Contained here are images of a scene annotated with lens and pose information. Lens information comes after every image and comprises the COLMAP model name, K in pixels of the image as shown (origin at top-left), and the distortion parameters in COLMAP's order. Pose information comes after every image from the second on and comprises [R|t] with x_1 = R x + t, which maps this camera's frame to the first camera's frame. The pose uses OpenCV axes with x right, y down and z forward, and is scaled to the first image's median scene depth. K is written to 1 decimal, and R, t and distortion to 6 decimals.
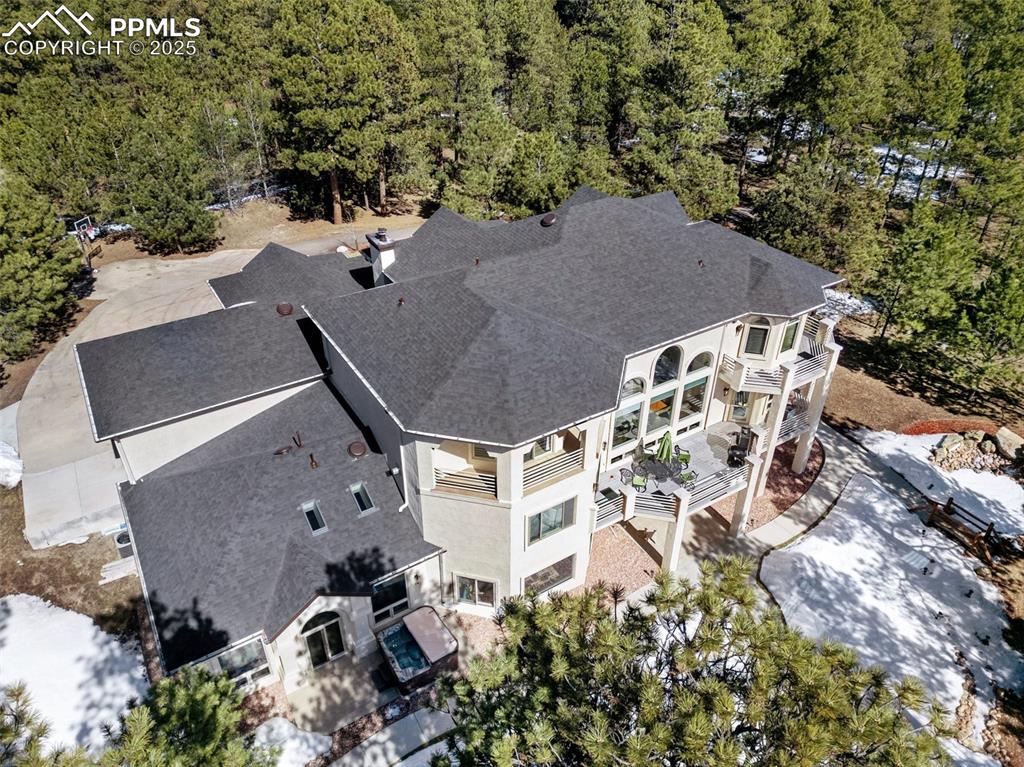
lens RADIAL K [[706.9, 0, 512.0], [0, 706.9, 383.5], [0, 0, 1]] dist [0.008098, 0.001673]
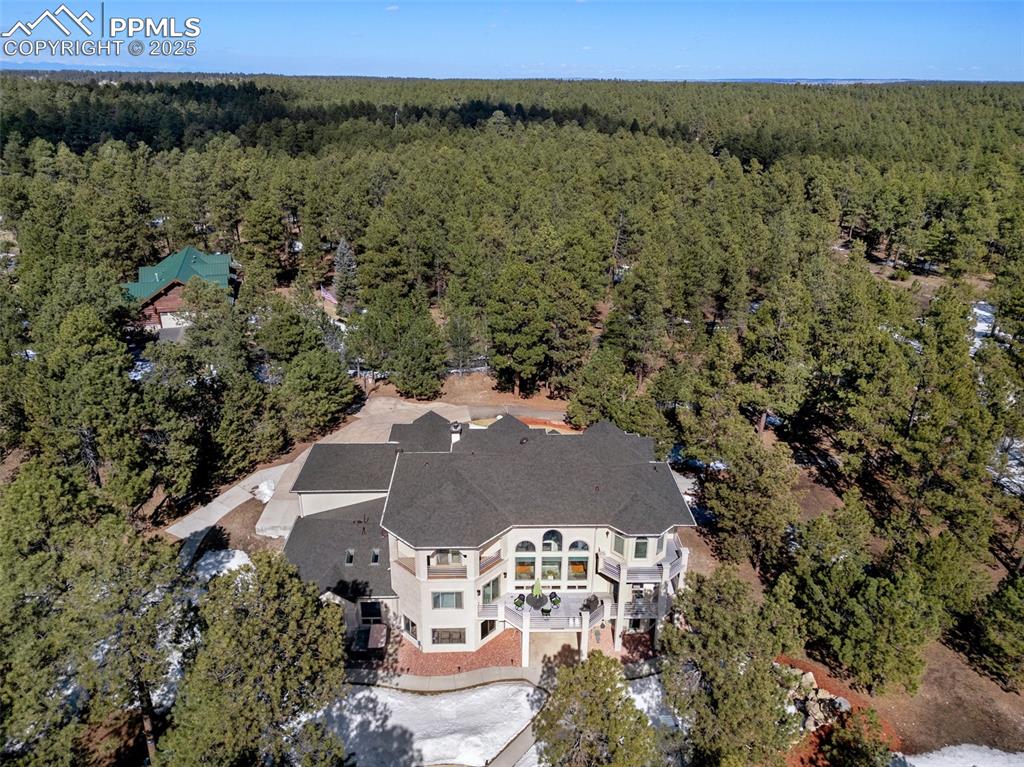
lens RADIAL K [[714.3, 0, 512.0], [0, 714.3, 383.5], [0, 0, 1]] dist [0.032932, 0.000610]
pose [[0.857293, 0.200340, -0.474250, 0.839683], [-0.285531, 0.951543, -0.114182, -0.154331], [0.428394, 0.233301, 0.872955, -0.599600]]
